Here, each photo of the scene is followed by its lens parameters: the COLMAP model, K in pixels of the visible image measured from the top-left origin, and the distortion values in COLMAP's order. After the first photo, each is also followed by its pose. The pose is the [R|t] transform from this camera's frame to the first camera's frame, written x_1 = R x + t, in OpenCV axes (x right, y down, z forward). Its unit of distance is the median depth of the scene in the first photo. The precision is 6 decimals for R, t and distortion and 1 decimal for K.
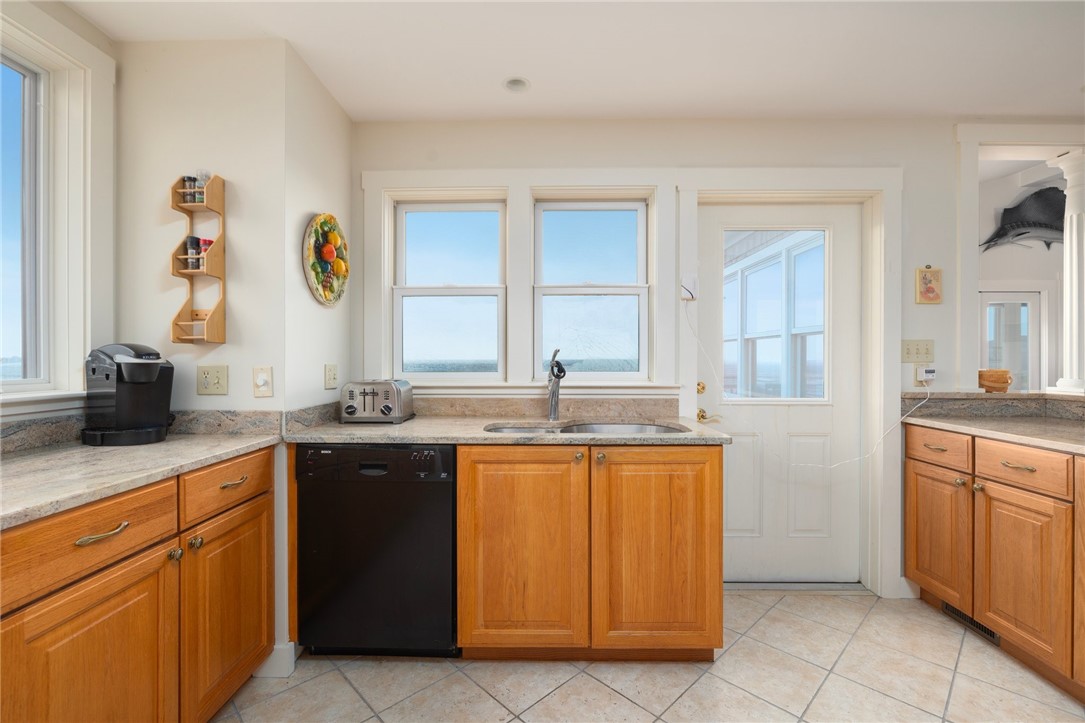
lens RADIAL K [[487.0, 0, 540.0], [0, 487.0, 359.6], [0, 0, 1]] dist [-0.002041, 0.000364]
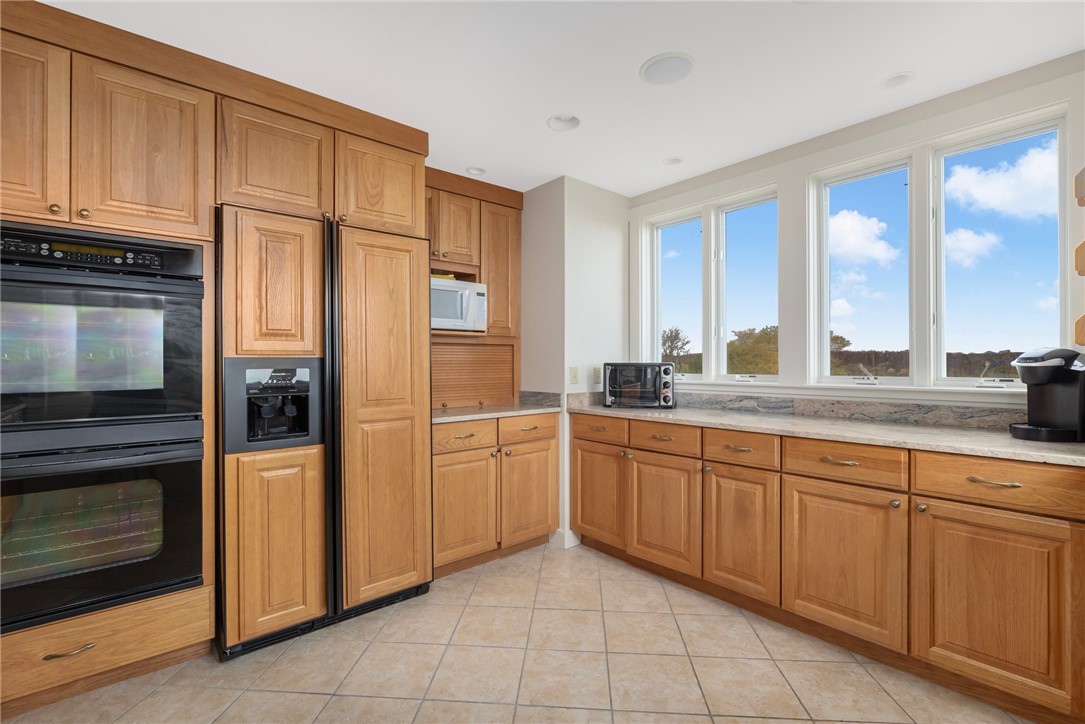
lens RADIAL K [[495.6, 0, 542.5], [0, 495.6, 362.0], [0, 0, 1]] dist [-0.002735, 0.000211]
pose [[-0.749069, 0.000153, -0.662492, 0.665692], [0.000454, 1.000000, -0.000282, -0.002371], [0.662491, -0.000512, -0.749069, 0.987200]]
